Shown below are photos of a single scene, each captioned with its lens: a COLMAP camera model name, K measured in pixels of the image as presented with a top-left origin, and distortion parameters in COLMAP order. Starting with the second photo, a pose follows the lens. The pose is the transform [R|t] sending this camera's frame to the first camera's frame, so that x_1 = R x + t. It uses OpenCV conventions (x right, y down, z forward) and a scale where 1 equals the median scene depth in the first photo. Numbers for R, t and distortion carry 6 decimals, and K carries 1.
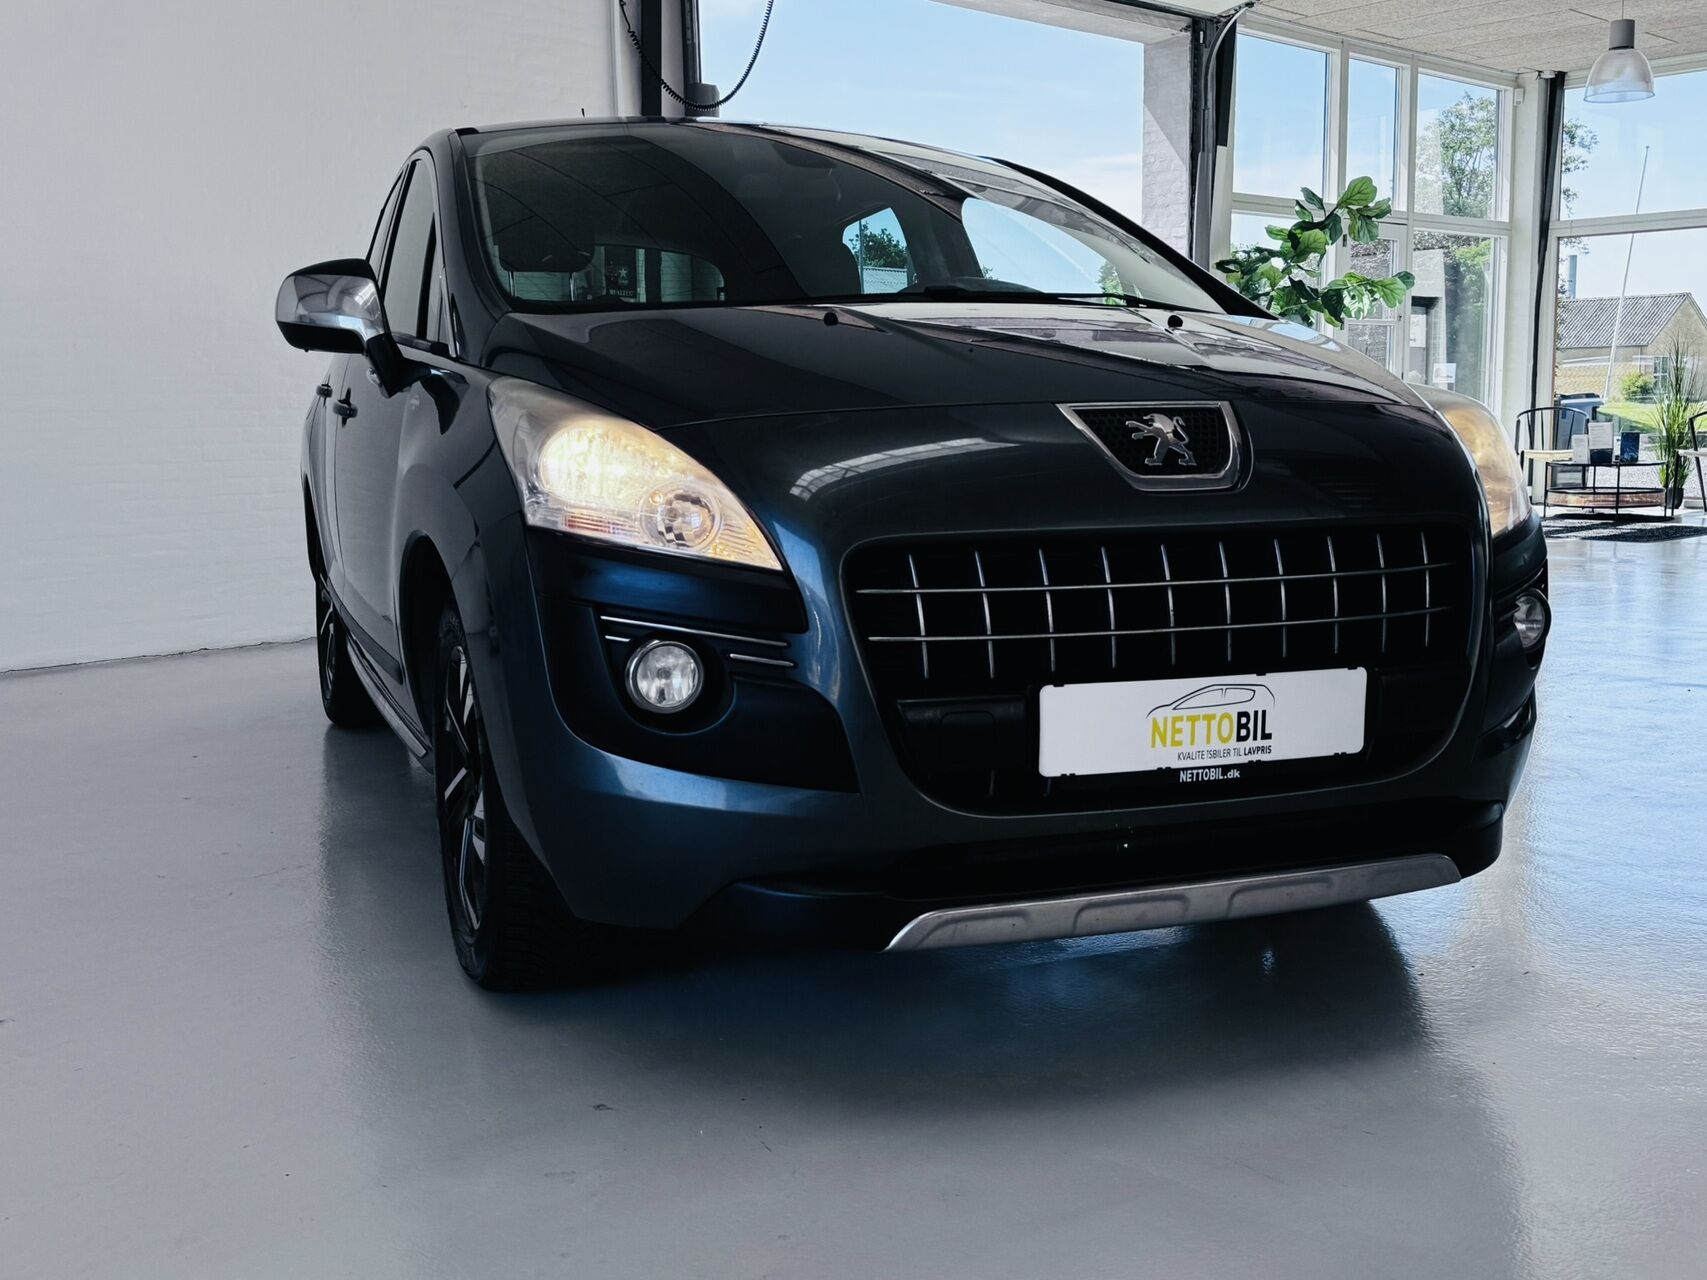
lens RADIAL K [[1797.3, 0, 866.4], [0, 1797.3, 596.3], [0, 0, 1]] dist [0.052462, 0.000000]
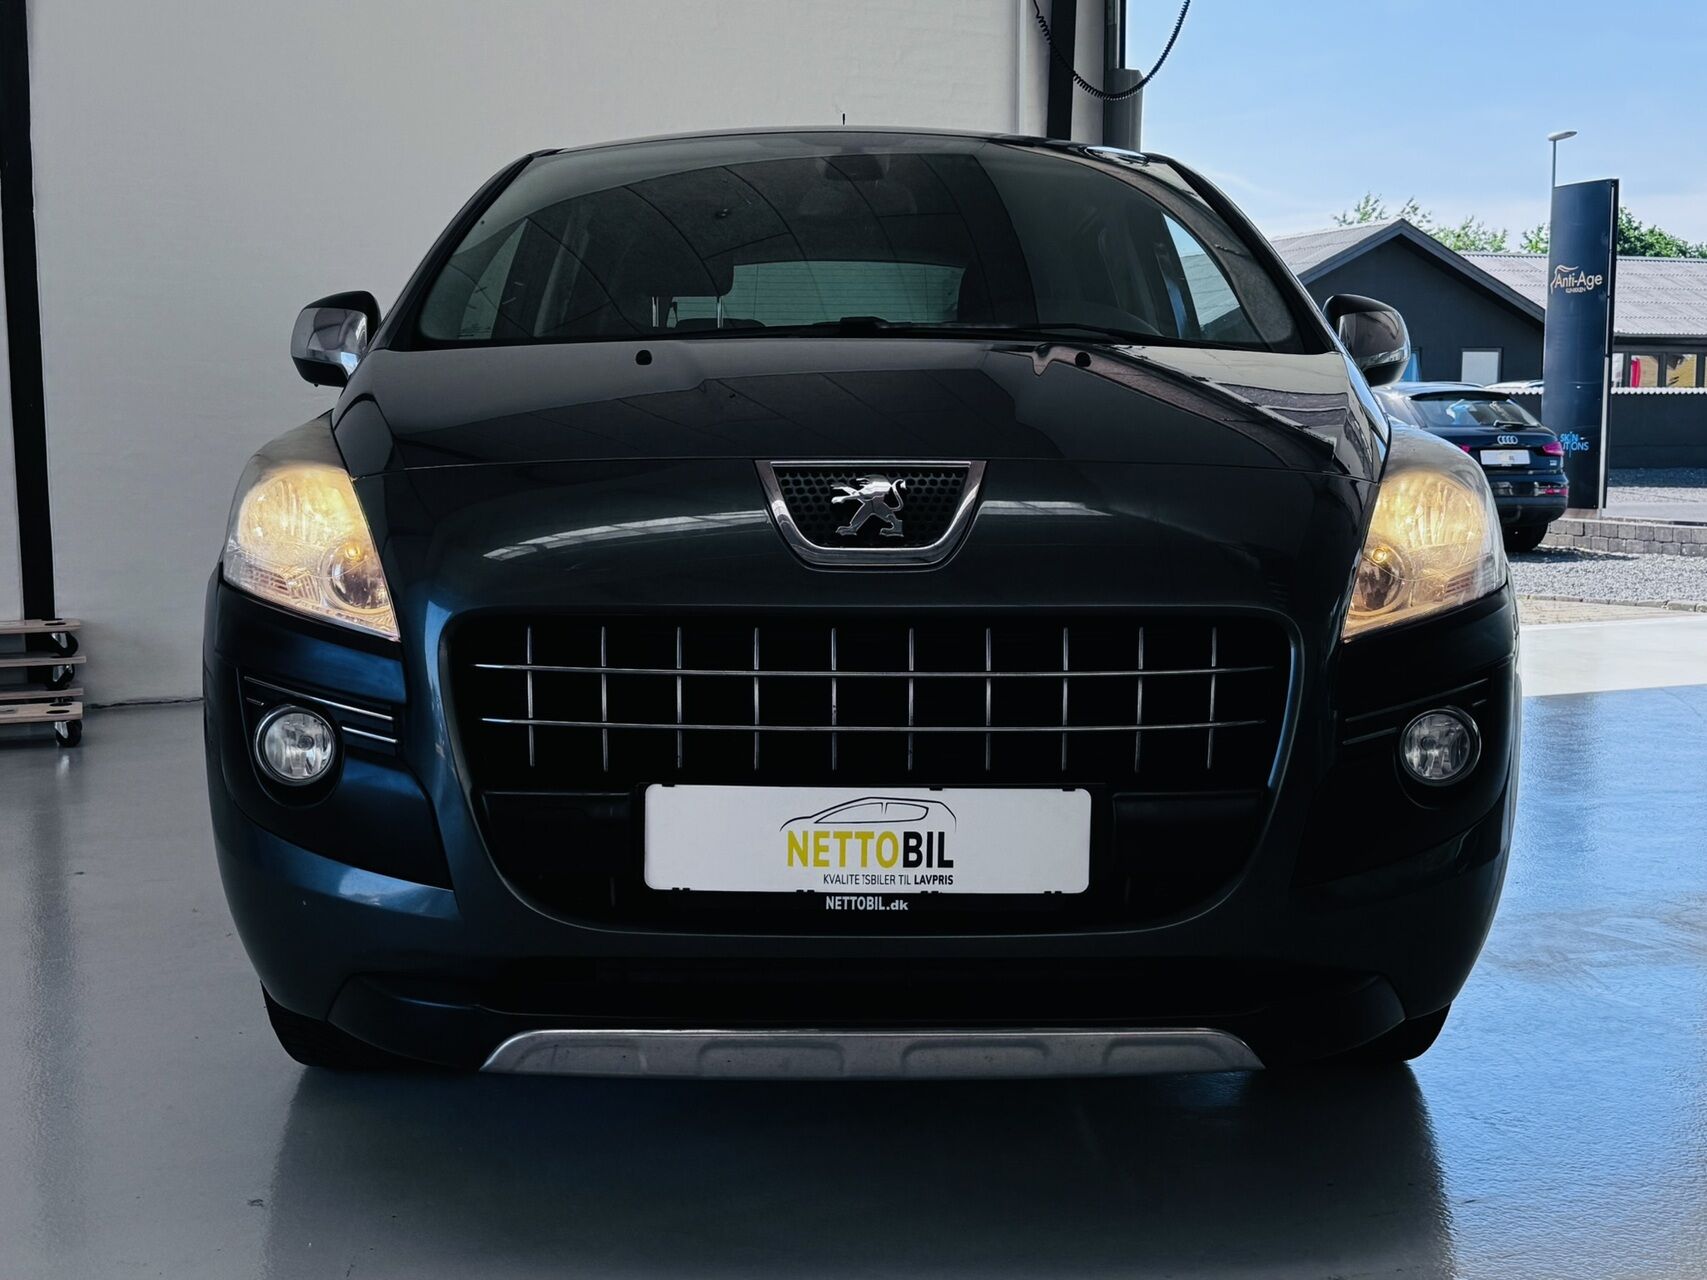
lens RADIAL K [[2067.1, 0, 849.8], [0, 2067.1, 635.4], [0, 0, 1]] dist [0.078218, 0.000000]
pose [[0.943430, 0.044923, -0.328515, 0.493662], [-0.048509, 0.998819, -0.002724, -0.023191], [0.328005, 0.018506, 0.944495, 0.080872]]
